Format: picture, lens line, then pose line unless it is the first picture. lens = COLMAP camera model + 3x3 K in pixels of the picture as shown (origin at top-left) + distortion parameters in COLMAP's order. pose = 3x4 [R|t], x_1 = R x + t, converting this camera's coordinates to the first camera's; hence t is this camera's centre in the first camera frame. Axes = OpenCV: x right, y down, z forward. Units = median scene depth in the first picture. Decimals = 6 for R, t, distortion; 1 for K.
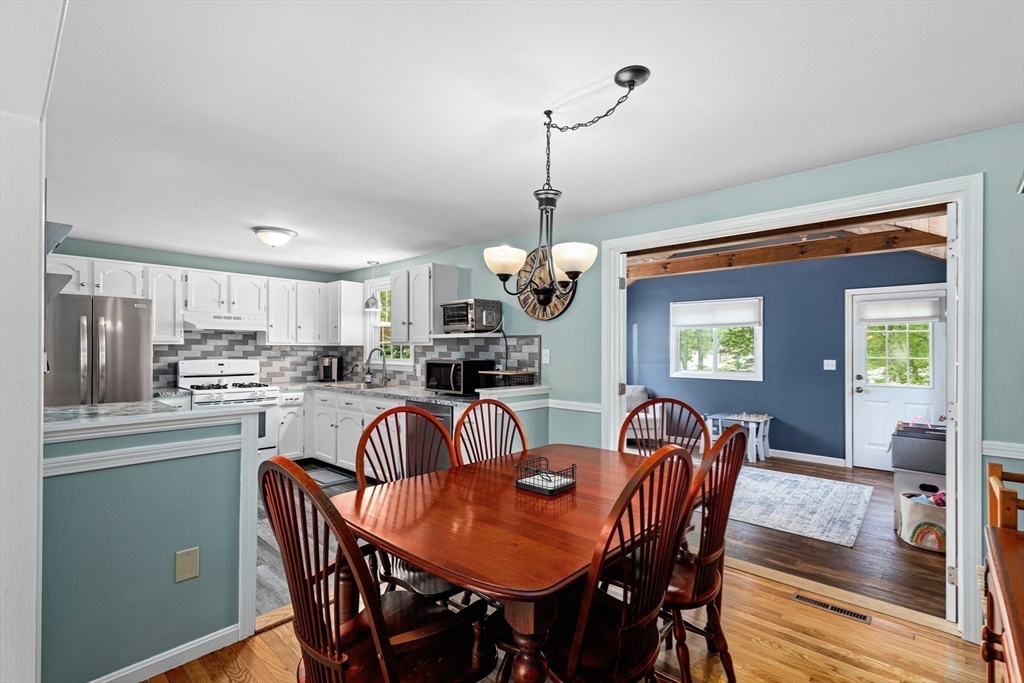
lens RADIAL K [[462.0, 0, 514.9], [0, 462.0, 346.1], [0, 0, 1]] dist [0.007192, 0.000036]
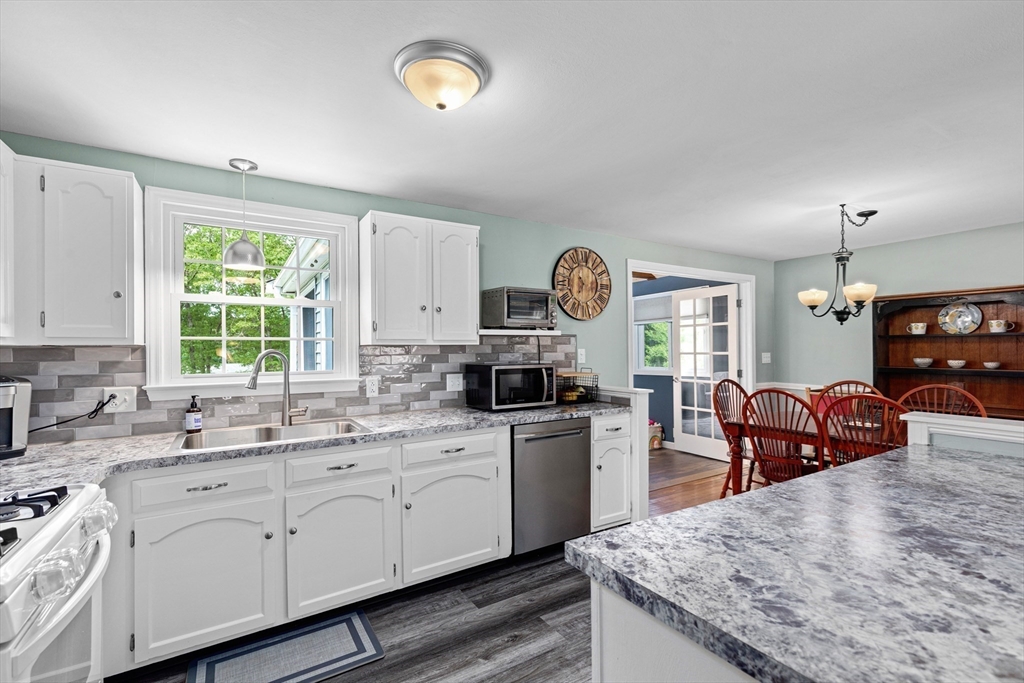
lens RADIAL K [[462.0, 0, 514.9], [0, 462.0, 346.1], [0, 0, 1]] dist [0.007192, 0.000036]
pose [[0.272824, -0.001831, 0.962062, -0.710386], [0.000770, 0.999998, 0.001685, -0.000997], [-0.962064, 0.000281, 0.272825, 0.644816]]
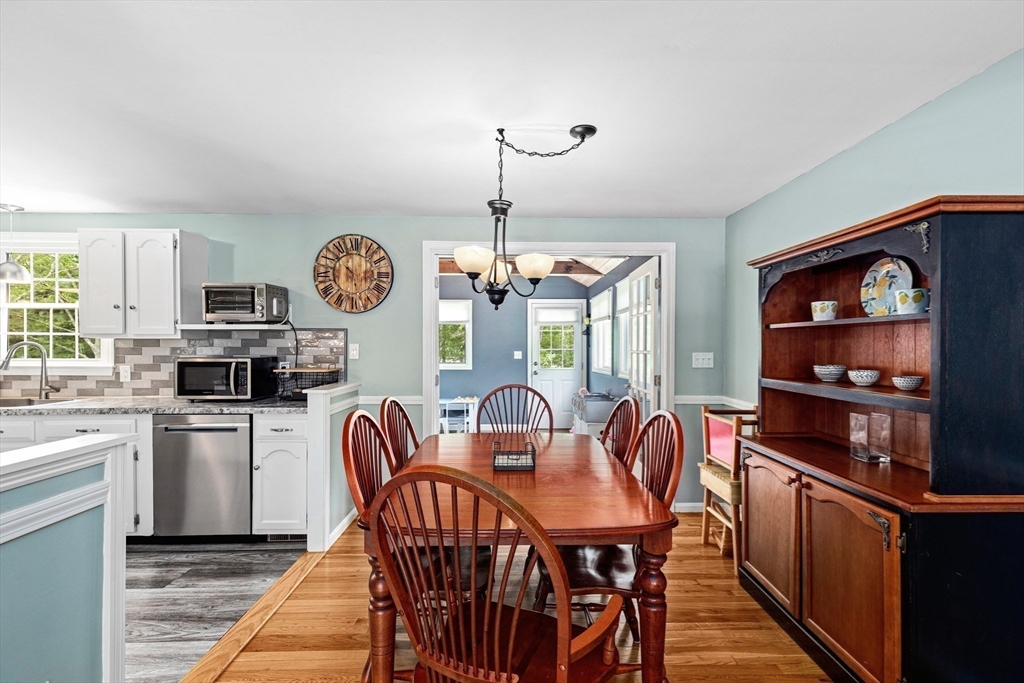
lens RADIAL K [[457.9, 0, 516.7], [0, 457.9, 346.5], [0, 0, 1]] dist [0.003056, 0.000019]
pose [[0.722551, -0.006153, 0.691291, -0.254581], [-0.003595, 0.999913, 0.012657, -0.000472], [-0.691309, -0.011630, 0.722466, 0.067624]]
